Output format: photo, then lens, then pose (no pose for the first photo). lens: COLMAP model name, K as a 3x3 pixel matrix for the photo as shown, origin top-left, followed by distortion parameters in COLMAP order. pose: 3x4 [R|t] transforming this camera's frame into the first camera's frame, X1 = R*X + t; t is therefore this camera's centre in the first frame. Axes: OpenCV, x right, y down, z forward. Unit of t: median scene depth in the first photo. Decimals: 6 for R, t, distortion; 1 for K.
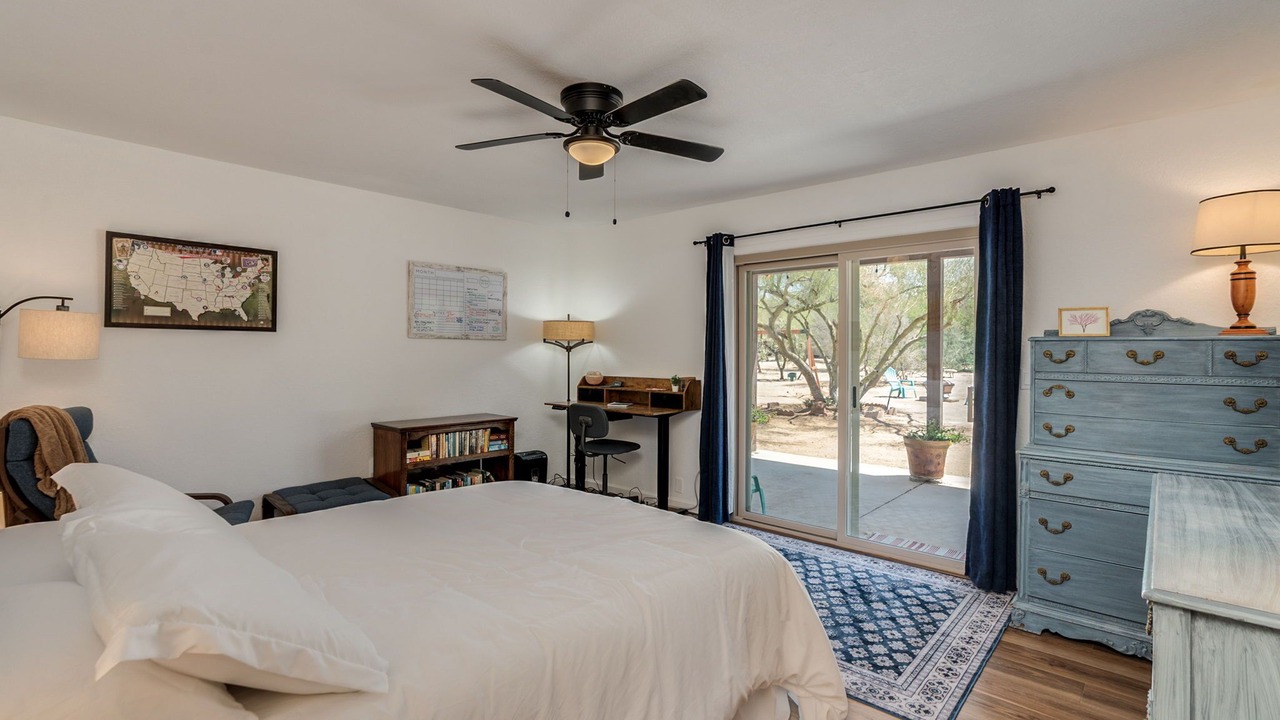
lens RADIAL K [[584.4, 0, 633.0], [0, 584.4, 358.8], [0, 0, 1]] dist [-0.002668, -0.000146]
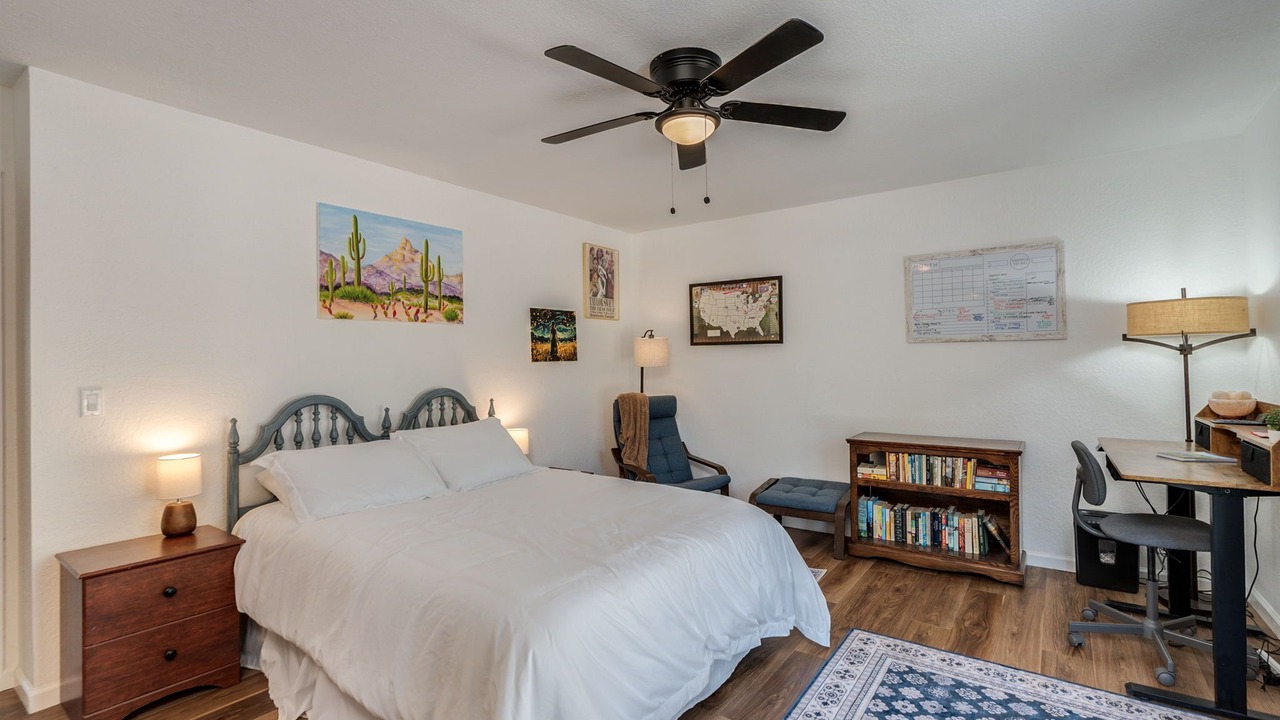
lens RADIAL K [[584.4, 0, 633.0], [0, 584.4, 358.8], [0, 0, 1]] dist [-0.002668, -0.000146]
pose [[0.126768, -0.009665, -0.991885, 0.529486], [0.000367, 0.999953, -0.009696, -0.003649], [0.991932, 0.000866, 0.126766, 0.550294]]
